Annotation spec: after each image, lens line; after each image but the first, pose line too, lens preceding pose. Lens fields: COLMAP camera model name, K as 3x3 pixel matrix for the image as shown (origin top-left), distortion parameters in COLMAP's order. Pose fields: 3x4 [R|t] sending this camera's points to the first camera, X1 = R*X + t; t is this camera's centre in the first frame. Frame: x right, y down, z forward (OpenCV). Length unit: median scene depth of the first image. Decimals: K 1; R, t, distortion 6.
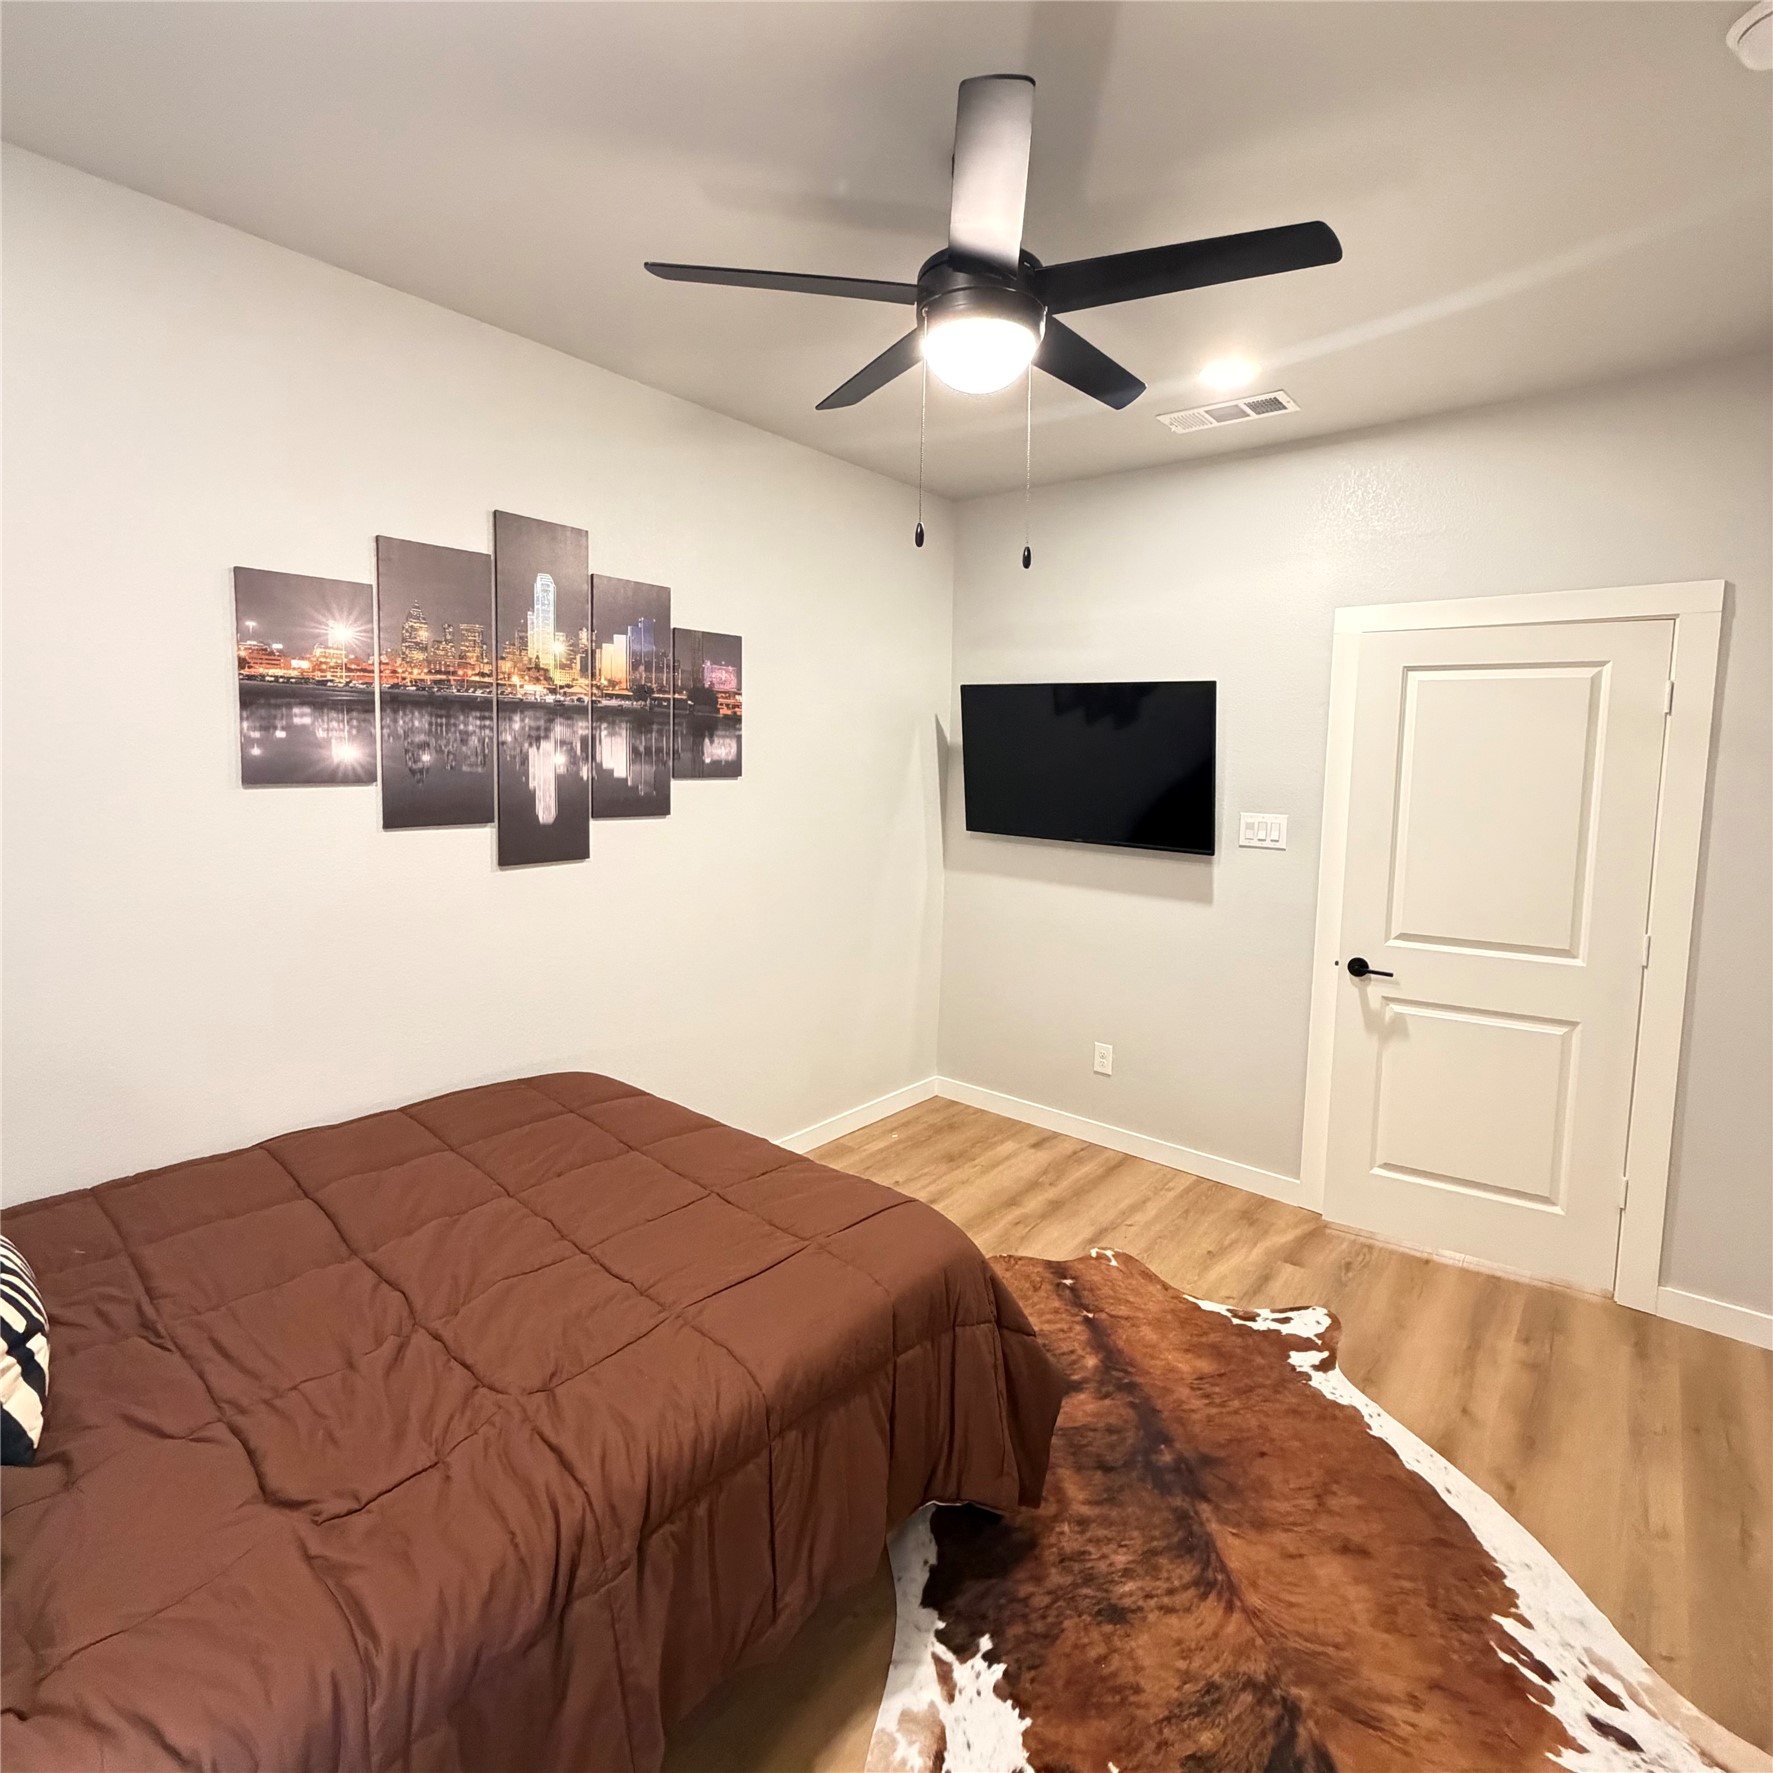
lens RADIAL K [[1099.6, 0, 880.0], [0, 1099.6, 870.7], [0, 0, 1]] dist [0.001930, -0.001999]
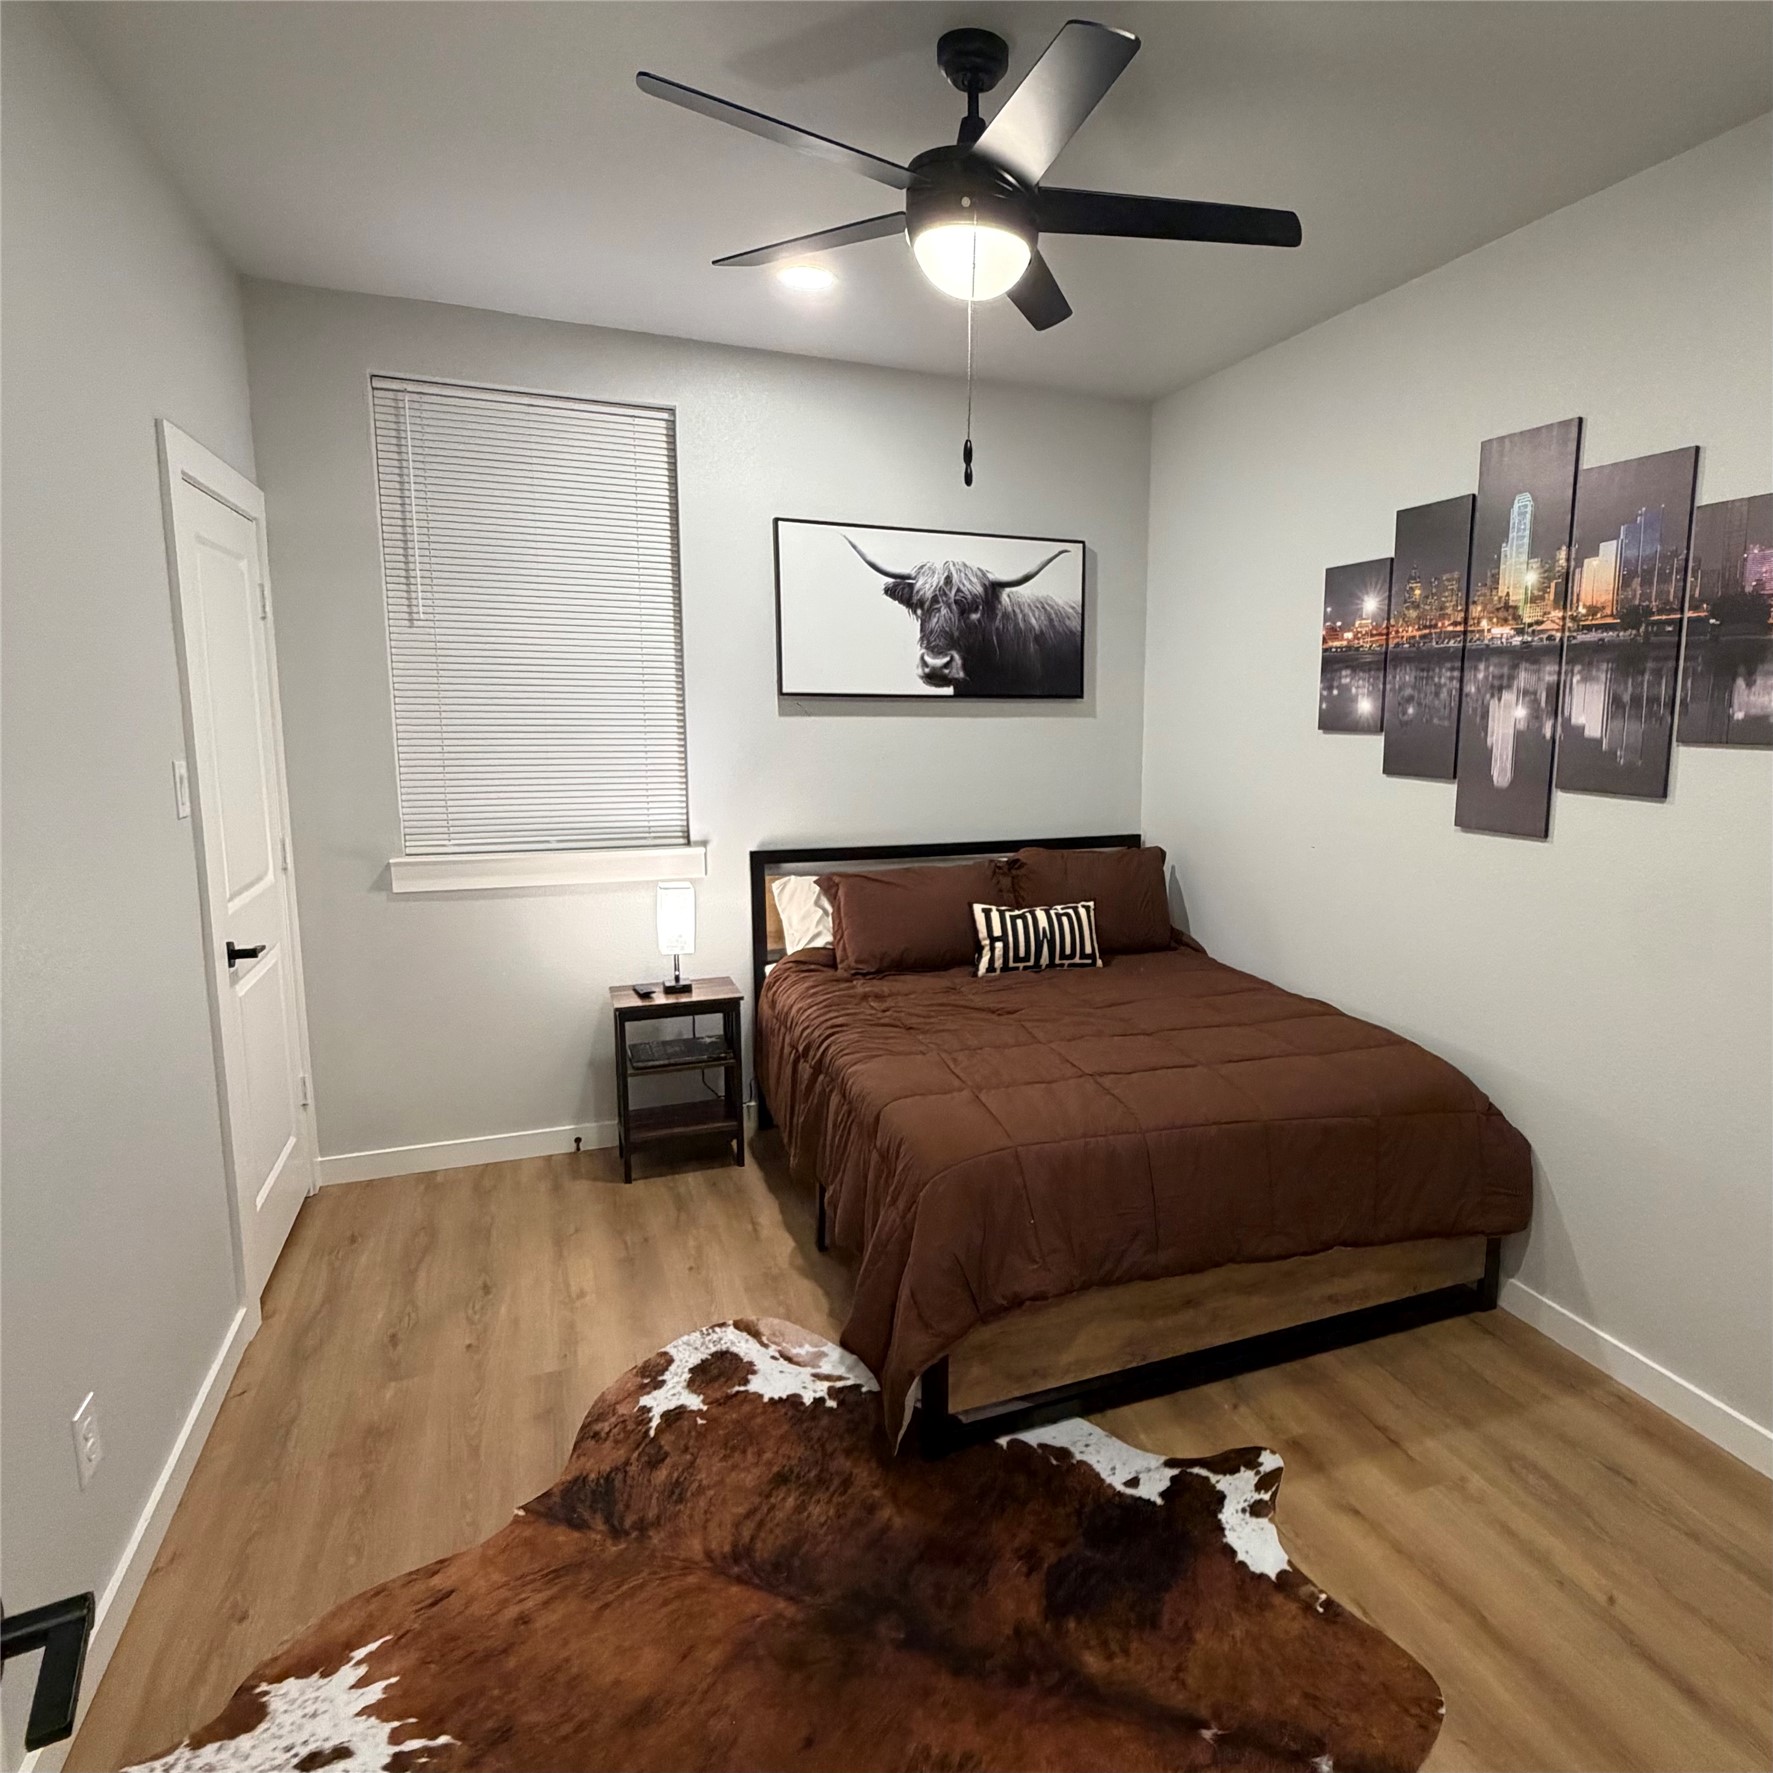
lens RADIAL K [[963.6, 0, 886.5], [0, 963.6, 886.5], [0, 0, 1]] dist [0.000456, -0.000932]
pose [[-0.548436, 0.127604, -0.826399, 0.625637], [-0.119289, 0.966240, 0.228363, -0.086002], [0.827640, 0.223823, -0.514699, 1.042529]]
